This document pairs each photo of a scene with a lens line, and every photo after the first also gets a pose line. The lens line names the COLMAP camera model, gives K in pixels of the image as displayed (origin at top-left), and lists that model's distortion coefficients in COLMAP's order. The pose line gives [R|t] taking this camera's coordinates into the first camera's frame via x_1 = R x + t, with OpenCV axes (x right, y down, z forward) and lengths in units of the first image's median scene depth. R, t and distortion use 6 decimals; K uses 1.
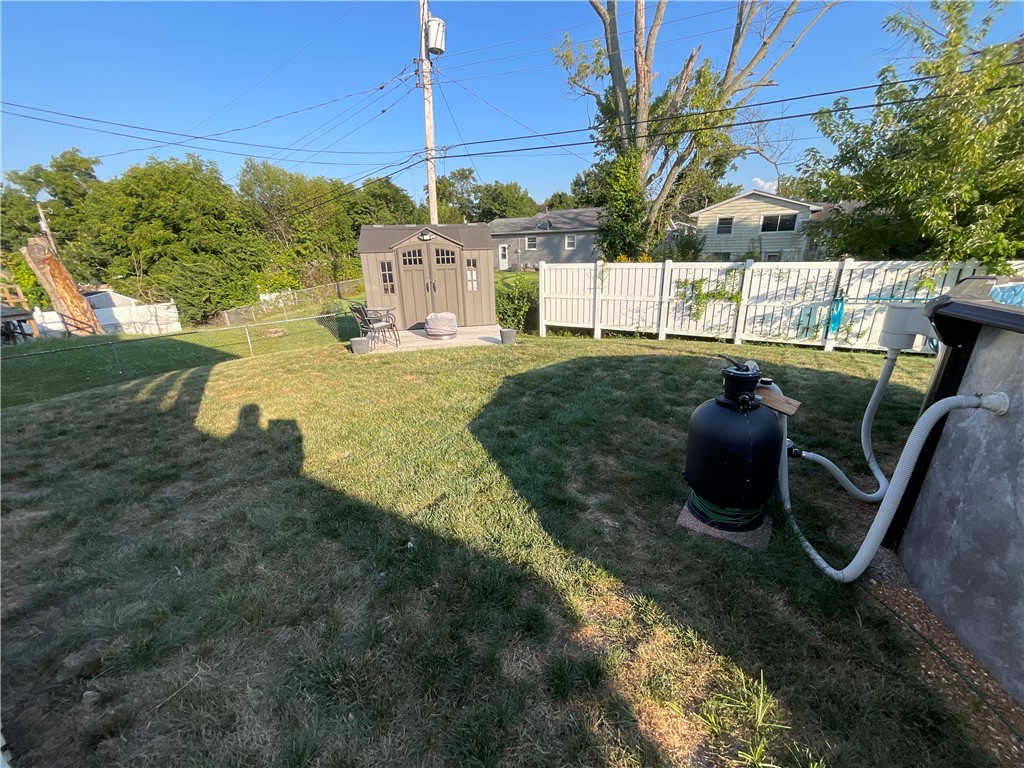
lens RADIAL K [[412.7, 0, 511.7], [0, 412.7, 385.6], [0, 0, 1]] dist [0.004543, -0.001086]
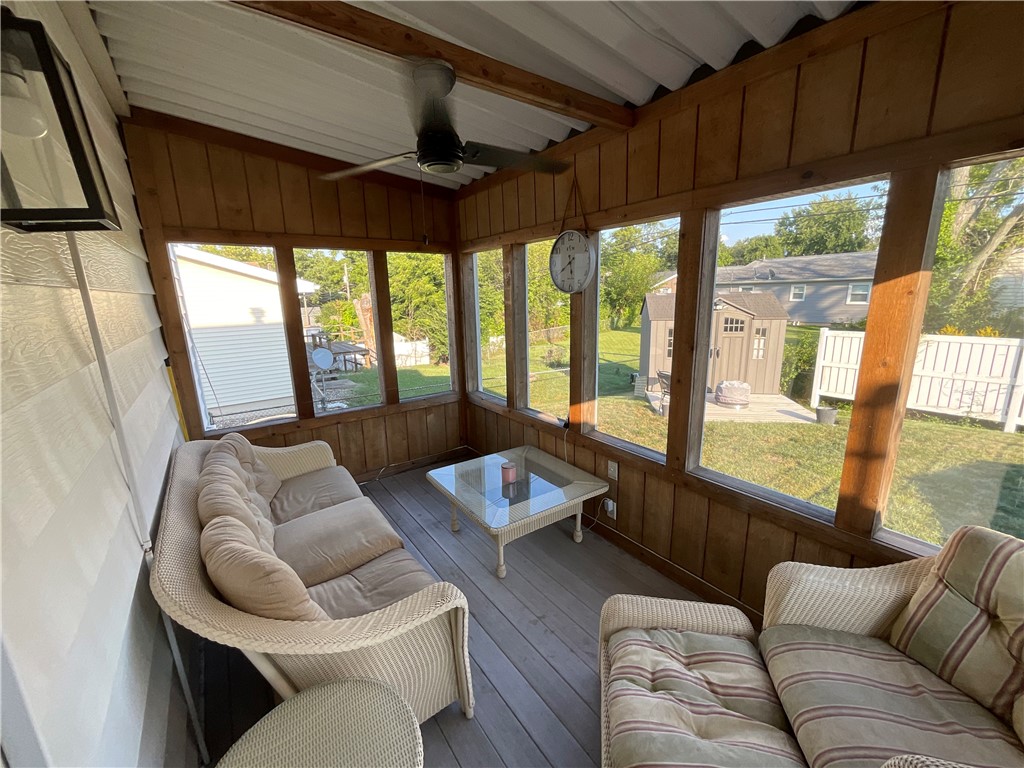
lens RADIAL K [[412.7, 0, 513.5], [0, 412.7, 384.3], [0, 0, 1]] dist [0.004543, -0.001086]
pose [[0.924796, 0.087950, -0.370157, -0.238675], [-0.123557, 0.989607, -0.073561, -0.023136], [0.359841, 0.113765, 0.926052, -0.104689]]
